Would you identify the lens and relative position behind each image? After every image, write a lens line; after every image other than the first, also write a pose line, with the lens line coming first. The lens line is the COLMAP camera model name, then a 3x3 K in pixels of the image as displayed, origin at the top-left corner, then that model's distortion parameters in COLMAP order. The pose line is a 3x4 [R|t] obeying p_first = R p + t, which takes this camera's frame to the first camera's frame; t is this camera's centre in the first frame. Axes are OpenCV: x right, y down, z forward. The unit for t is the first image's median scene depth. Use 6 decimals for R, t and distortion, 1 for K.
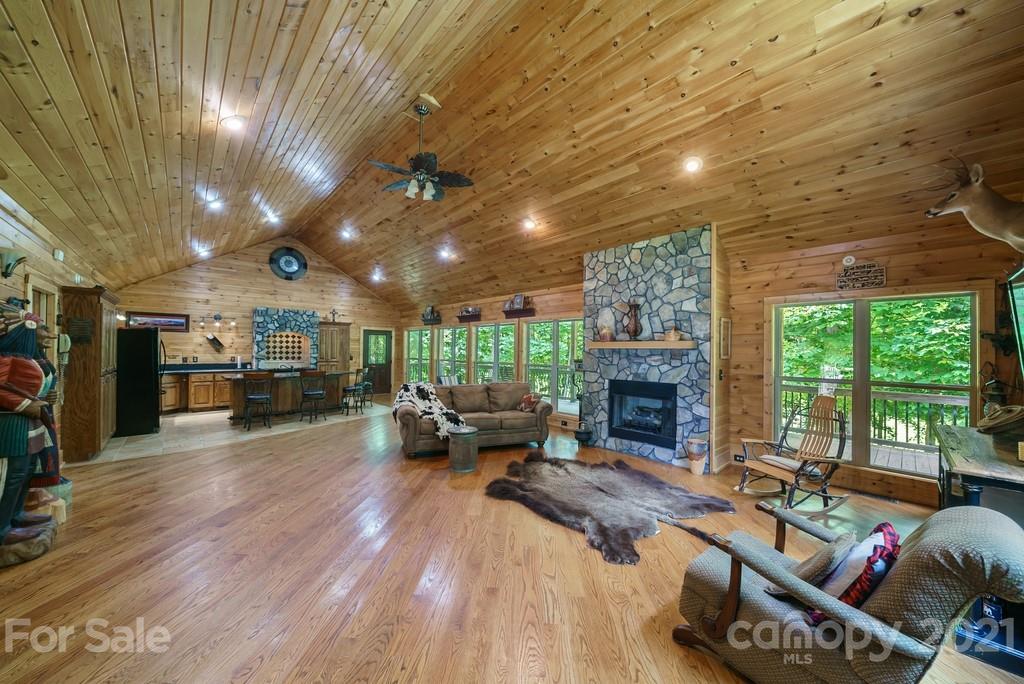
lens RADIAL K [[363.0, 0, 510.0], [0, 363.0, 347.3], [0, 0, 1]] dist [-0.000348, -0.000058]
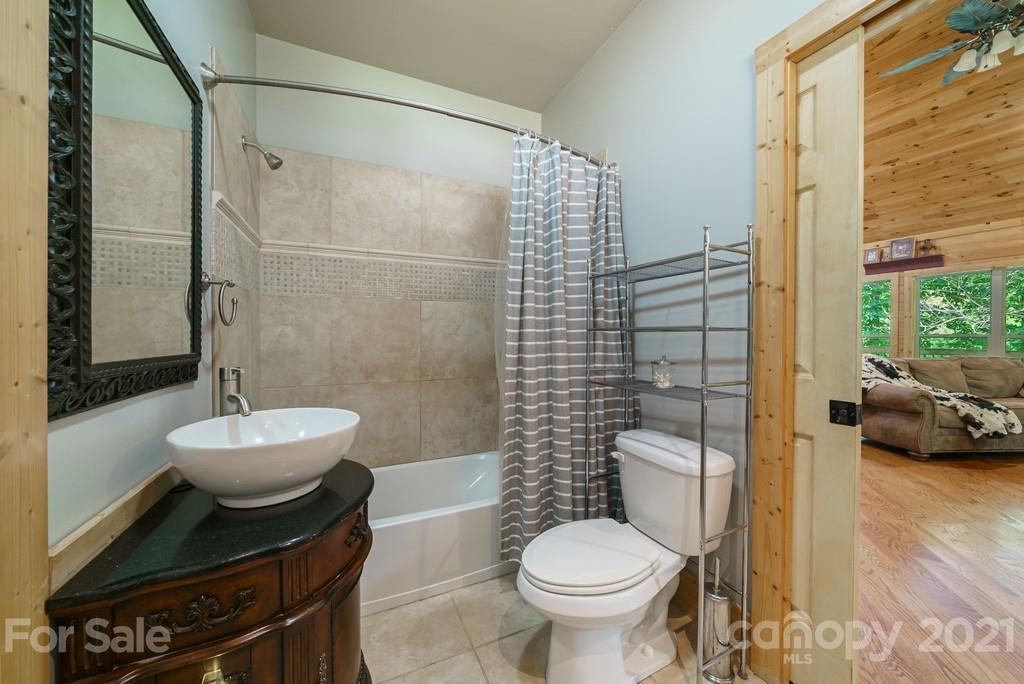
lens RADIAL K [[373.5, 0, 510.9], [0, 373.5, 337.1], [0, 0, 1]] dist [-0.003525, 0.000007]
pose [[0.954776, -0.004939, -0.297285, -0.750512], [0.008548, 0.999905, 0.010842, 0.052236], [0.297203, -0.012893, 0.954727, 0.089079]]
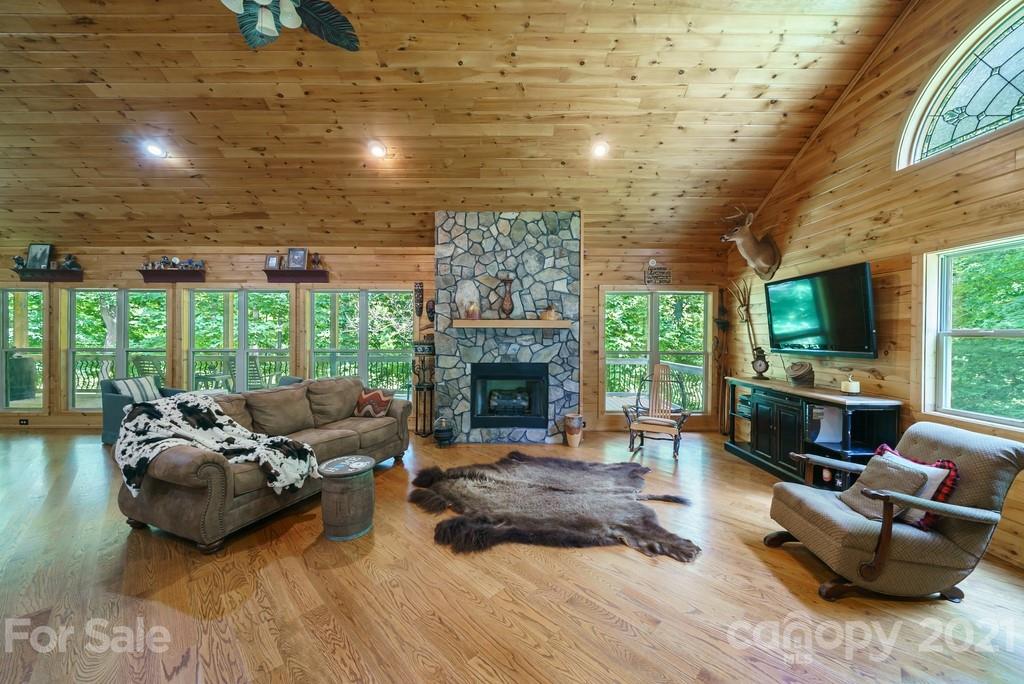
lens RADIAL K [[373.5, 0, 510.9], [0, 373.5, 337.1], [0, 0, 1]] dist [-0.003525, 0.000007]
pose [[0.670672, -0.016459, 0.741572, -0.343232], [-0.003224, 0.999680, 0.025104, 0.003101], [-0.741747, -0.019227, 0.670404, 0.345991]]
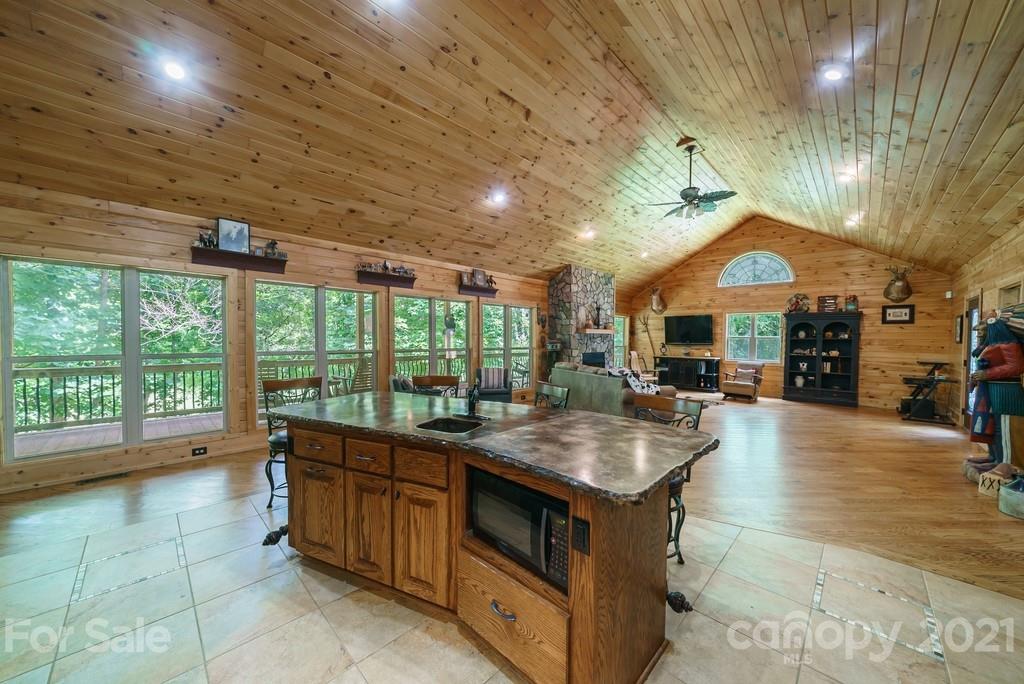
lens RADIAL K [[363.0, 0, 510.0], [0, 363.0, 347.3], [0, 0, 1]] dist [-0.000348, -0.000058]
pose [[-0.059628, -0.036909, 0.997538, -1.298859], [-0.017399, 0.999203, 0.035931, 0.013752], [-0.998069, -0.015214, -0.060222, 1.466028]]
